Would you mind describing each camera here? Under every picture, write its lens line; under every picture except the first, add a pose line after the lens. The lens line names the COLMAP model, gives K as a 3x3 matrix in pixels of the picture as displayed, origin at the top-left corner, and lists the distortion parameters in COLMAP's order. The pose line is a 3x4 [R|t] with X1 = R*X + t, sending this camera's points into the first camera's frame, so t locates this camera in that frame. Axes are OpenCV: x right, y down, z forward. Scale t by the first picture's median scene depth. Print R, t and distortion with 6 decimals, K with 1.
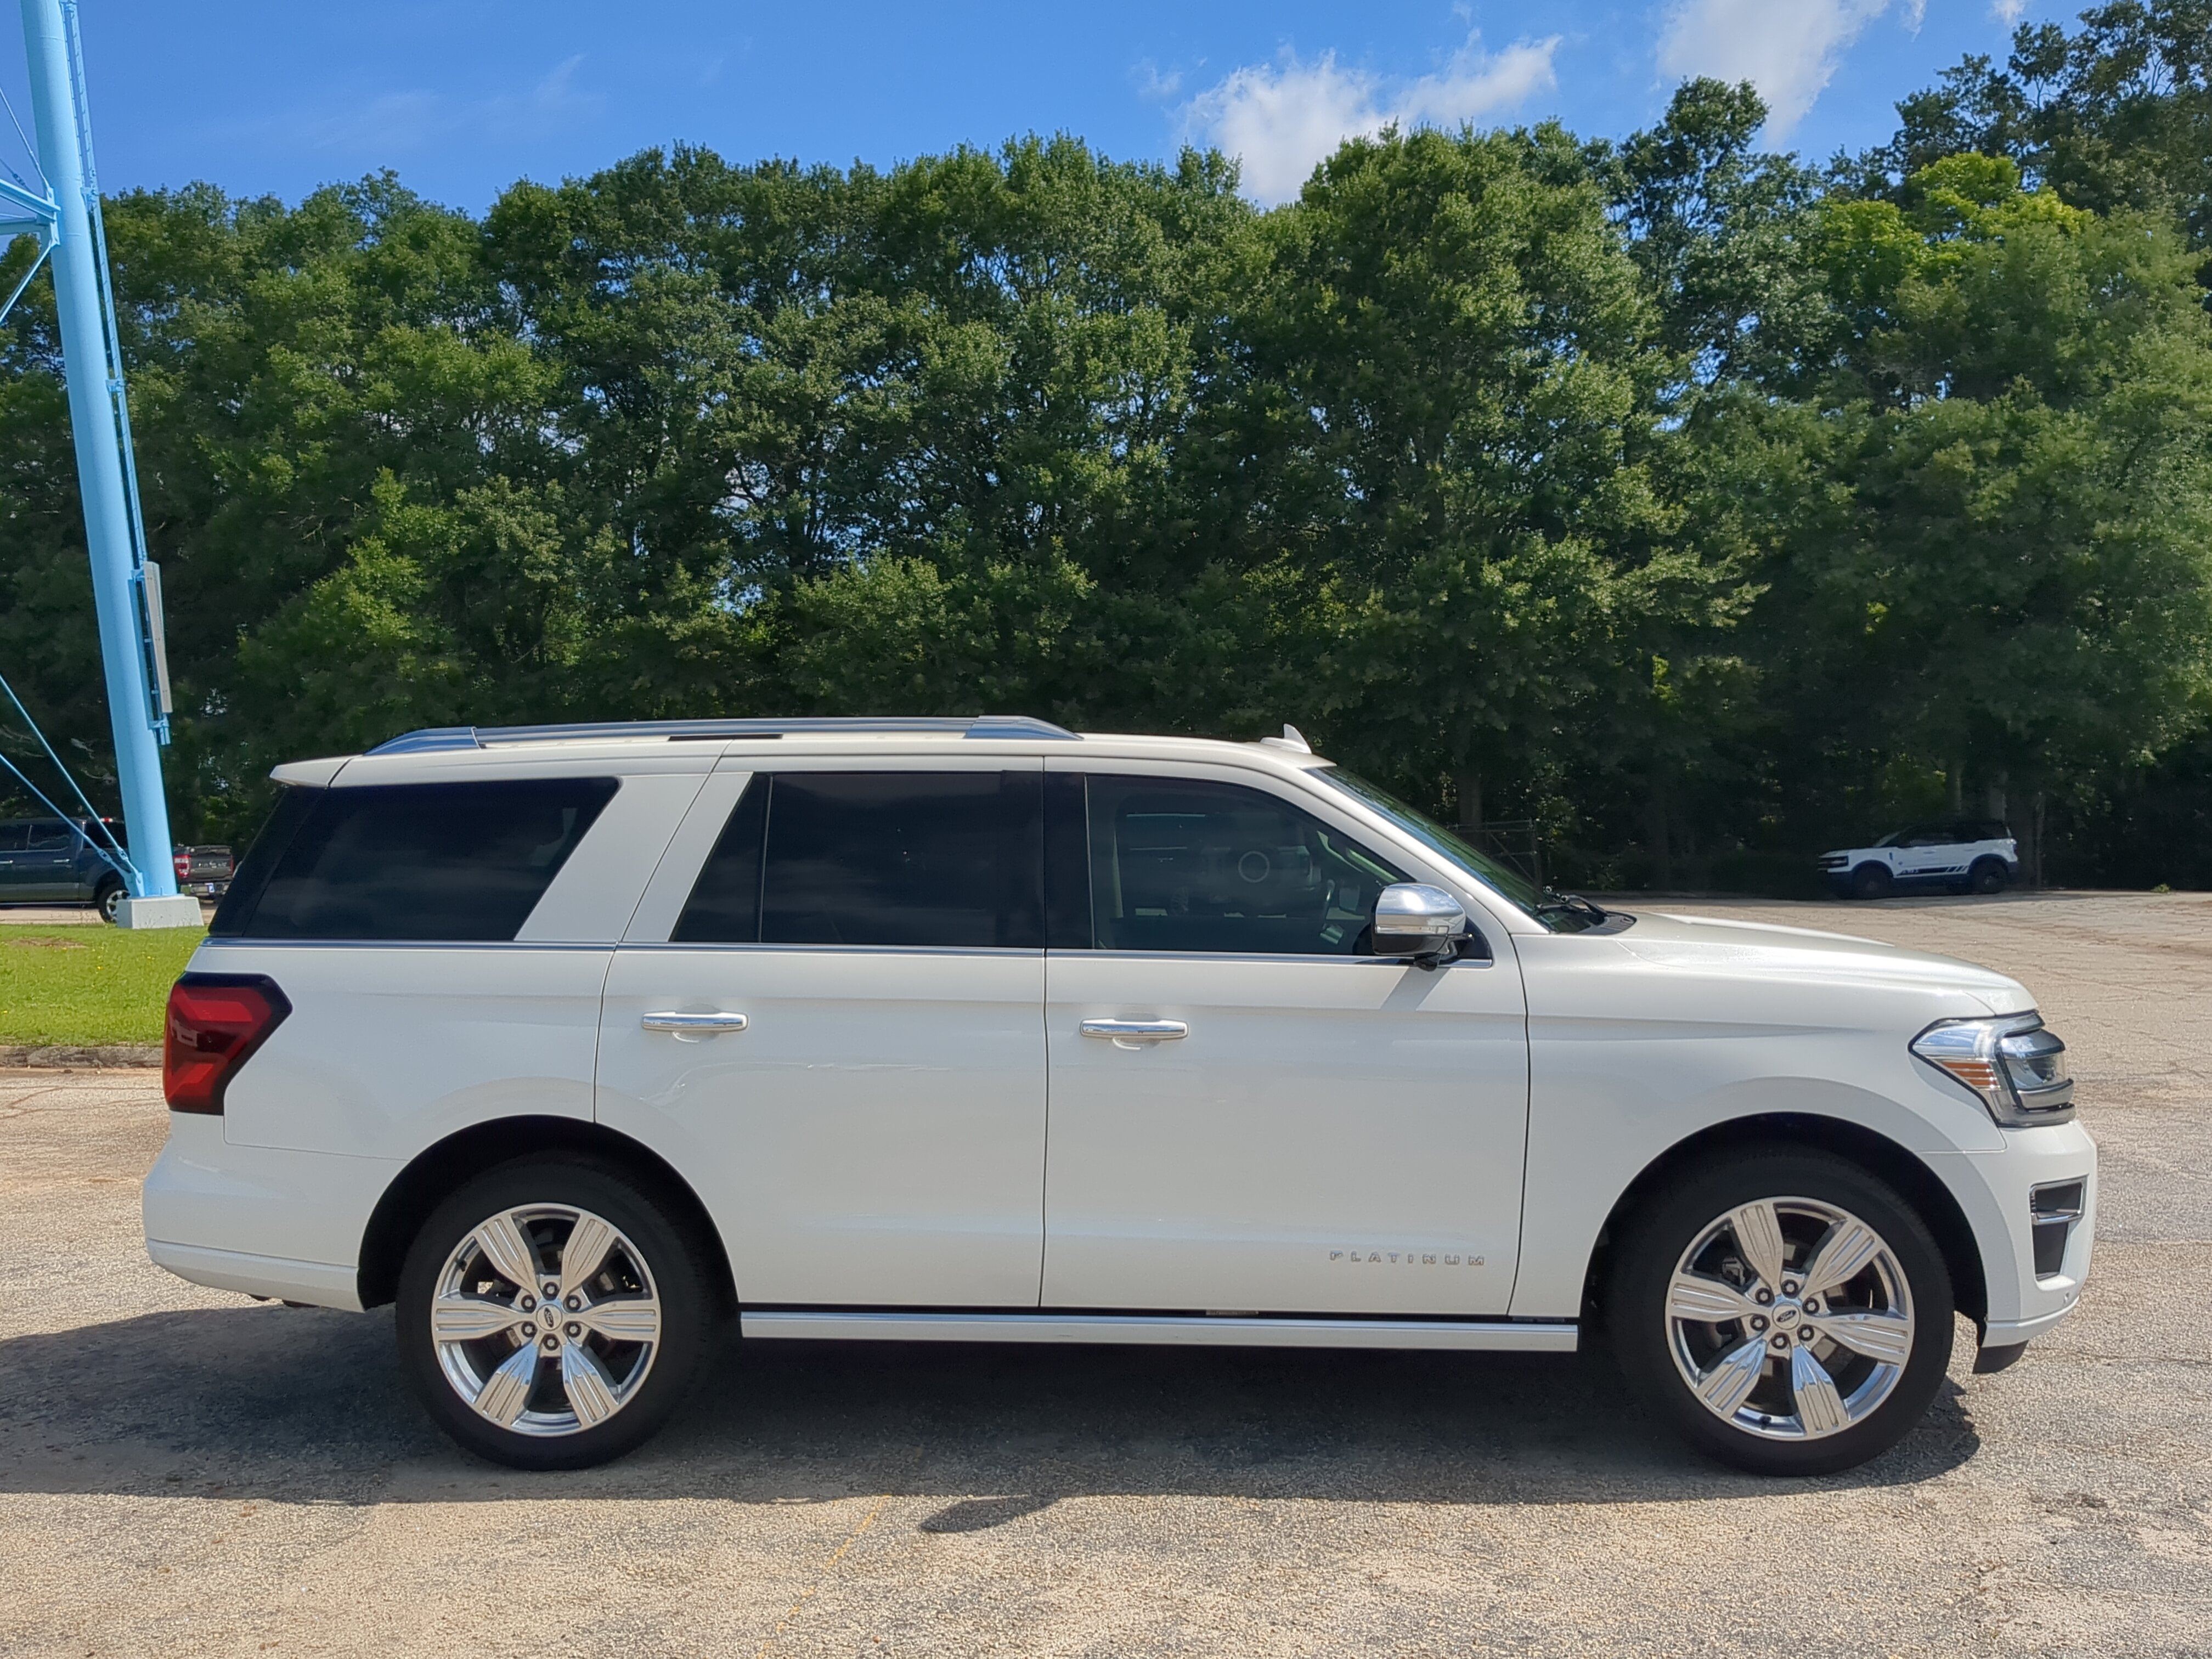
lens RADIAL K [[2048.5, 0, 1095.8], [0, 2048.5, 824.0], [0, 0, 1]] dist [0.017204, -0.015609]
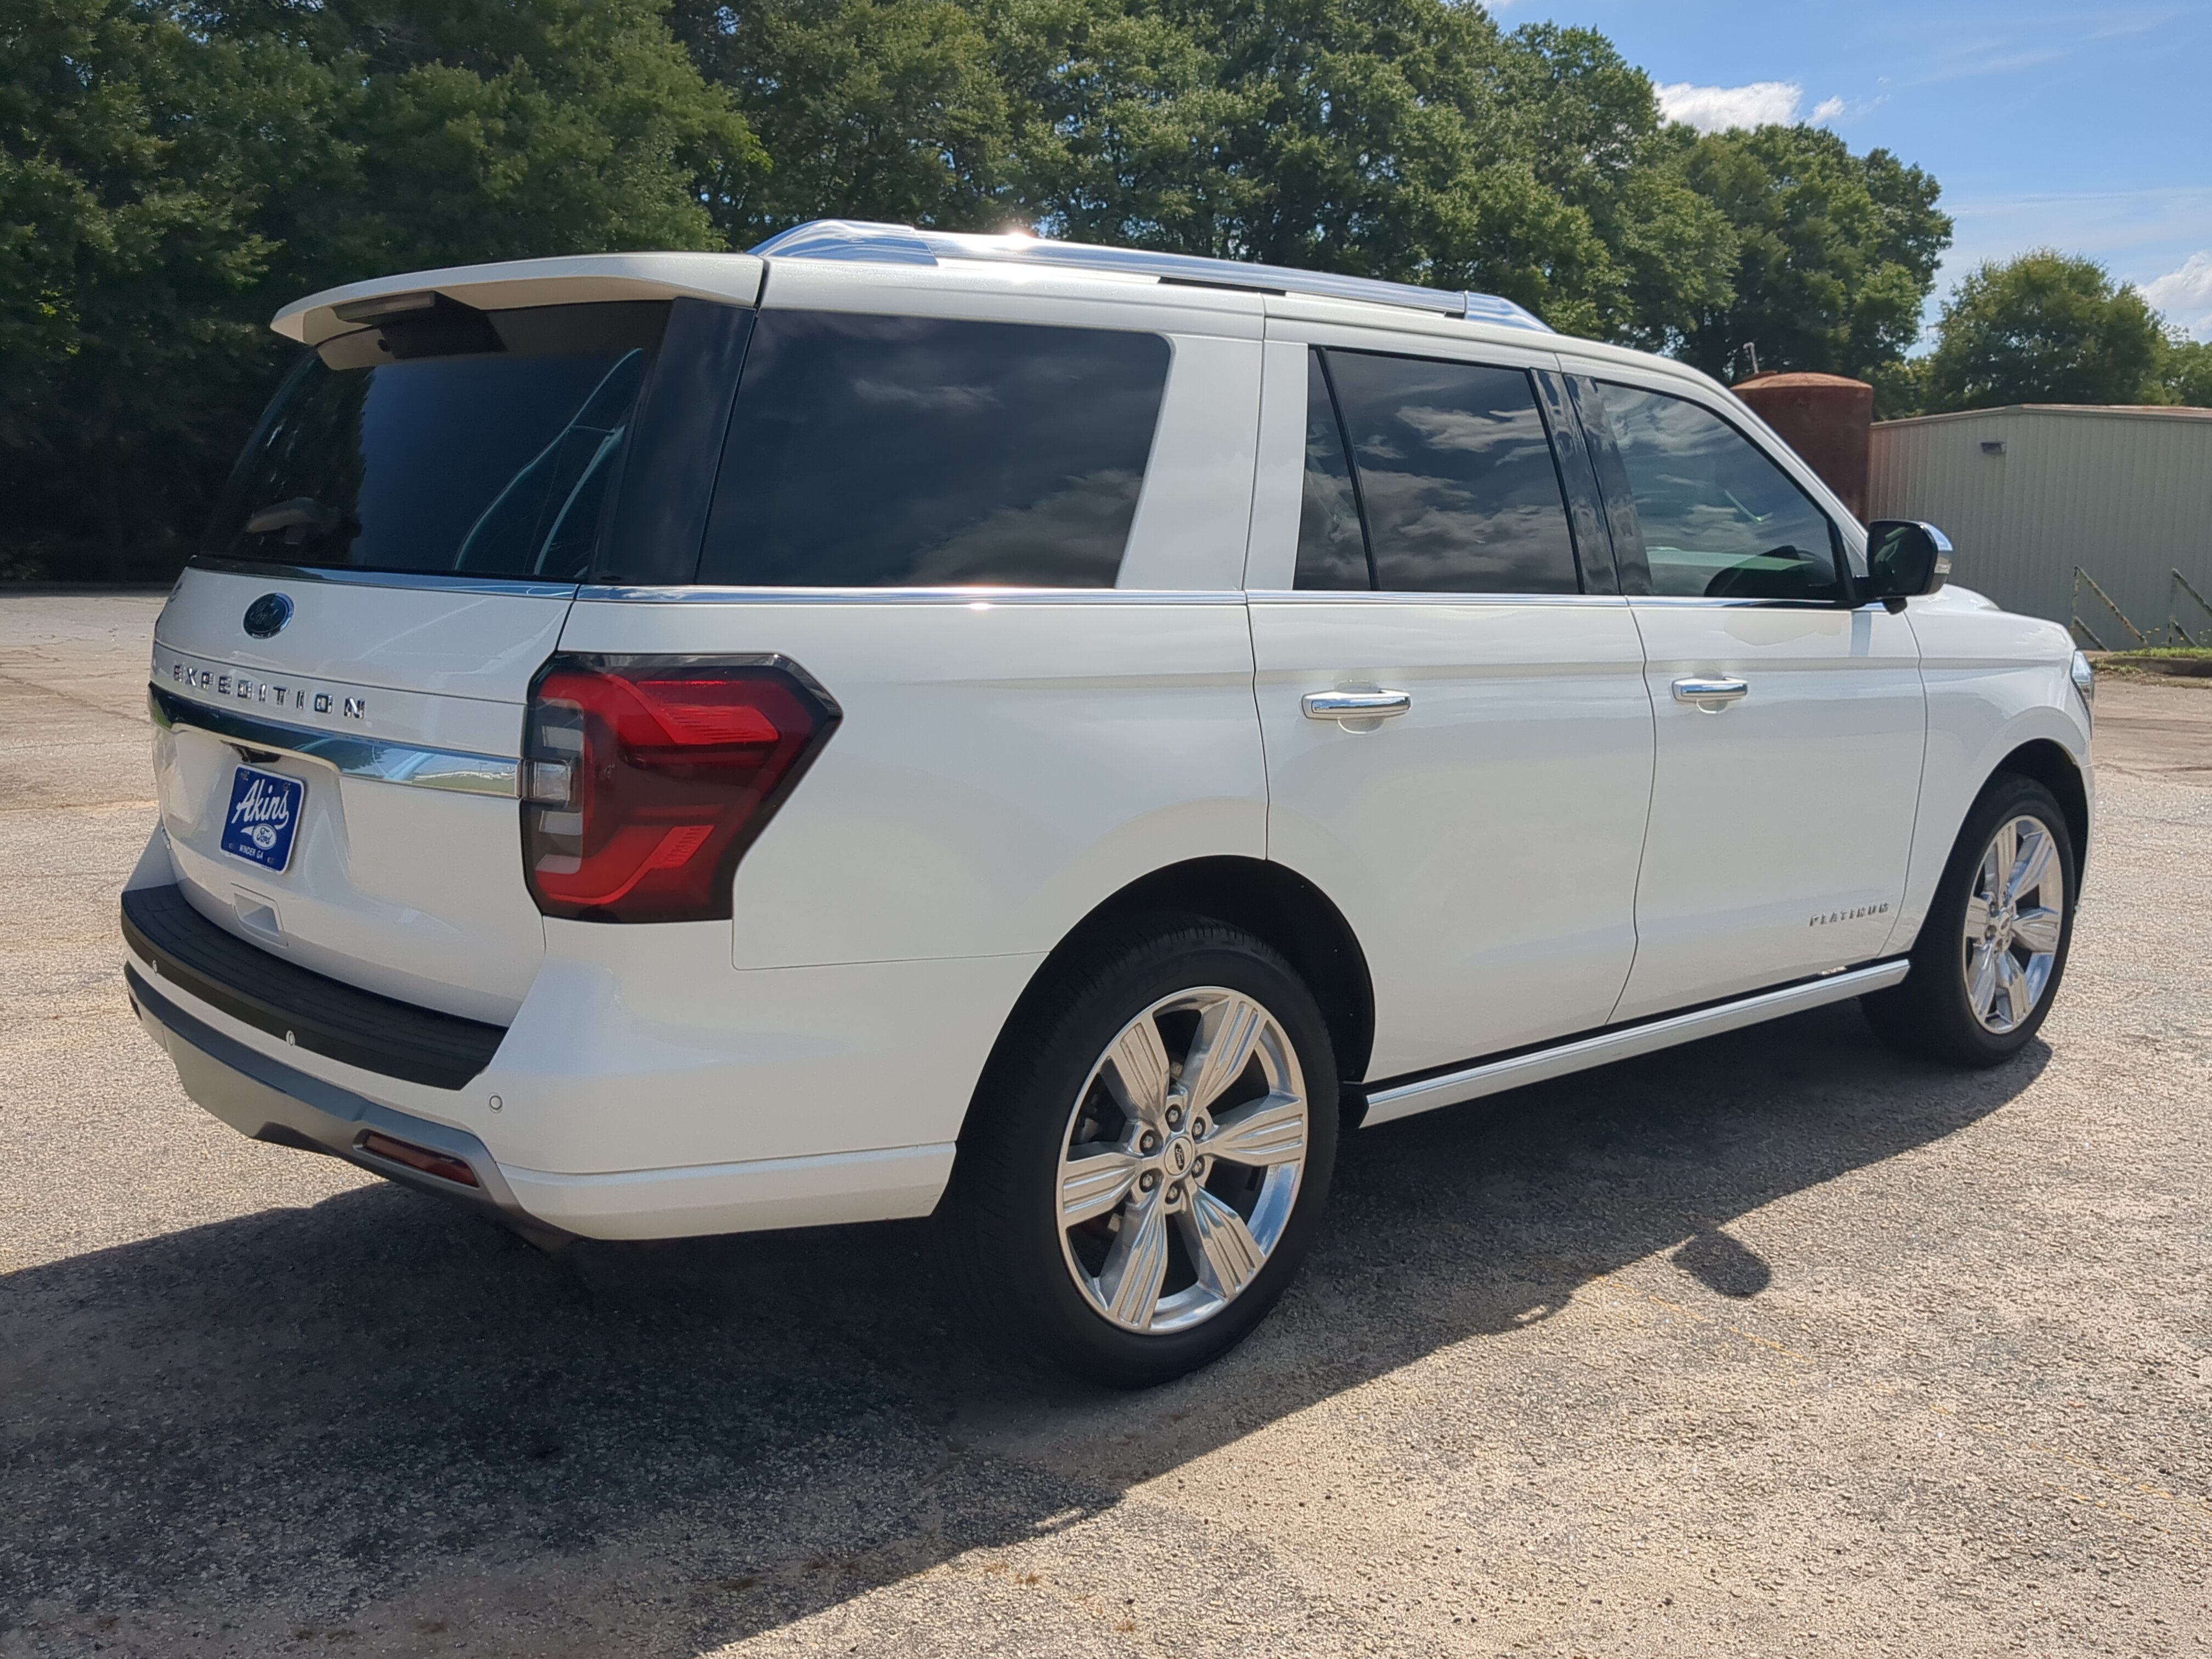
lens RADIAL K [[2048.5, 0, 1095.8], [0, 2048.5, 824.0], [0, 0, 1]] dist [0.017204, -0.015609]
pose [[0.685629, -0.084728, 0.723004, -0.707494], [-0.022785, 0.990219, 0.137651, 0.040732], [-0.727595, -0.110851, 0.676992, 0.547077]]
